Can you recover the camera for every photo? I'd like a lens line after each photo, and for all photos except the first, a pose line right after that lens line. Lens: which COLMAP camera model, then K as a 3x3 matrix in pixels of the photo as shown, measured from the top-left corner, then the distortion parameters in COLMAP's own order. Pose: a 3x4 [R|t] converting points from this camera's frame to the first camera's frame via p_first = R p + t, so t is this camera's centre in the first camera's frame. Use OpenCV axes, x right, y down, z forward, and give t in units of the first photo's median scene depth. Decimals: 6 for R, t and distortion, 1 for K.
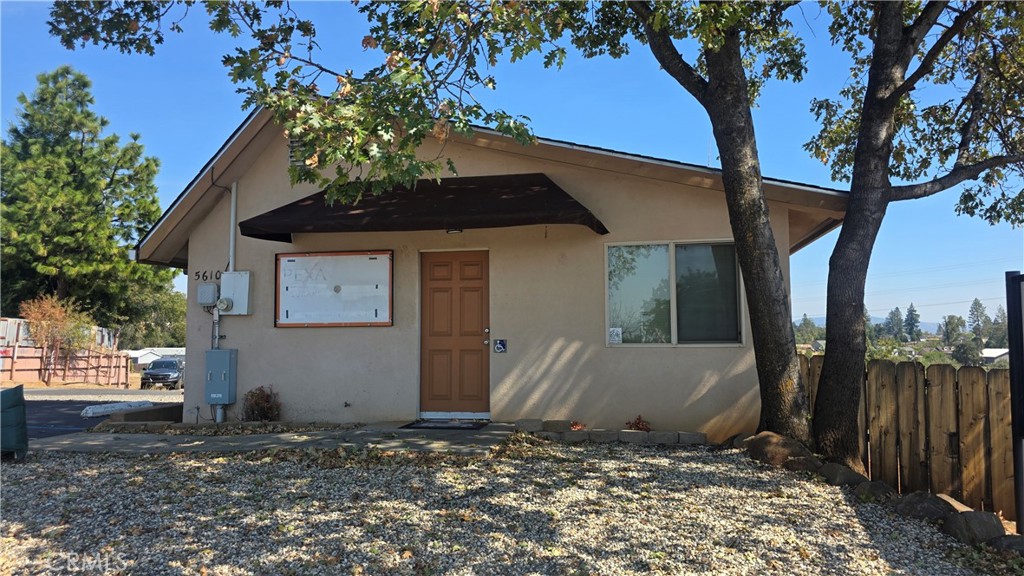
lens RADIAL K [[682.0, 0, 517.8], [0, 682.0, 289.7], [0, 0, 1]] dist [0.062054, -0.053952]
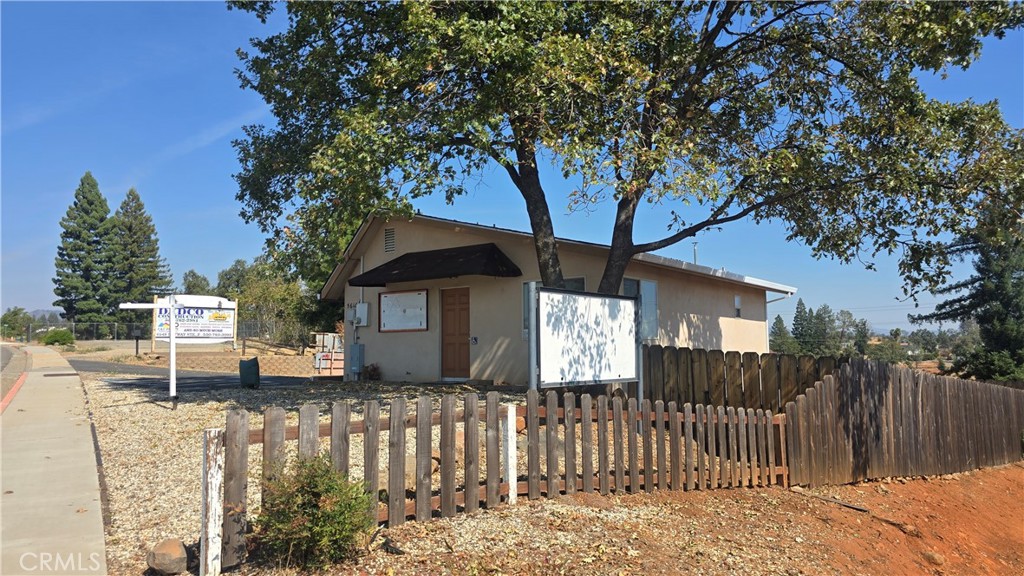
lens RADIAL K [[682.0, 0, 517.8], [0, 682.0, 289.7], [0, 0, 1]] dist [0.062054, -0.053952]
pose [[0.911992, -0.038119, -0.408433, 0.786799], [0.029578, 0.999192, -0.027208, 0.000608], [0.409140, 0.012733, 0.912383, -0.569776]]
